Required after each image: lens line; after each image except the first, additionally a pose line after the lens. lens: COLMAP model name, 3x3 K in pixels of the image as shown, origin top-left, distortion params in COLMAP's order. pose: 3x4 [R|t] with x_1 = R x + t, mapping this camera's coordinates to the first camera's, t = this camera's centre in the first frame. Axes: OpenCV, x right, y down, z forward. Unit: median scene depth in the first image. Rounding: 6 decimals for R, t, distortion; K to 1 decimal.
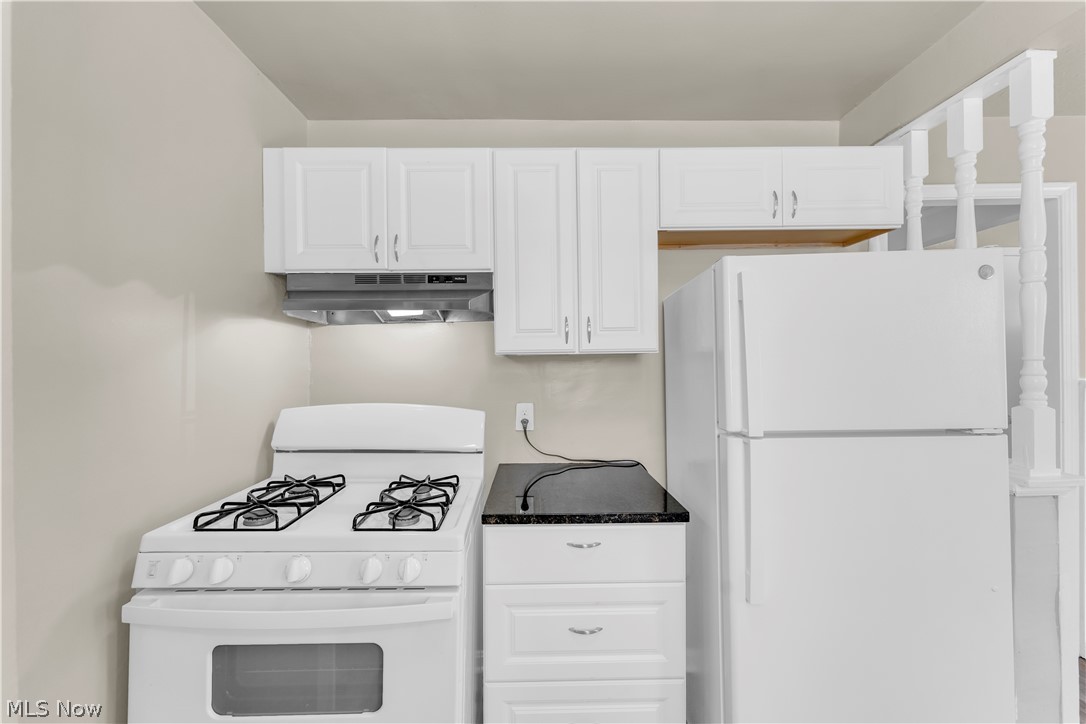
lens RADIAL K [[428.1, 0, 543.9], [0, 428.1, 364.8], [0, 0, 1]] dist [0.001428, -0.000045]
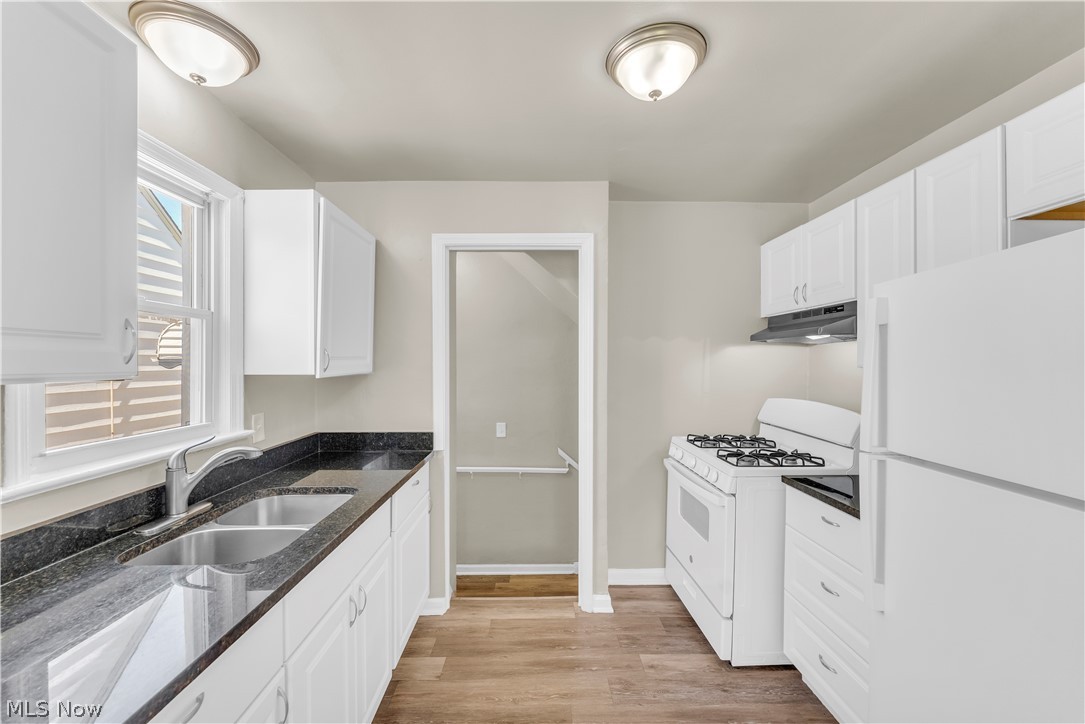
lens RADIAL K [[439.7, 0, 542.5], [0, 439.7, 362.0], [0, 0, 1]] dist [-0.000535, -0.000080]
pose [[0.029706, 0.004337, -0.999549, 1.088624], [-0.024617, 0.999690, 0.003606, -0.025070], [0.999255, 0.024499, 0.029804, 0.083758]]
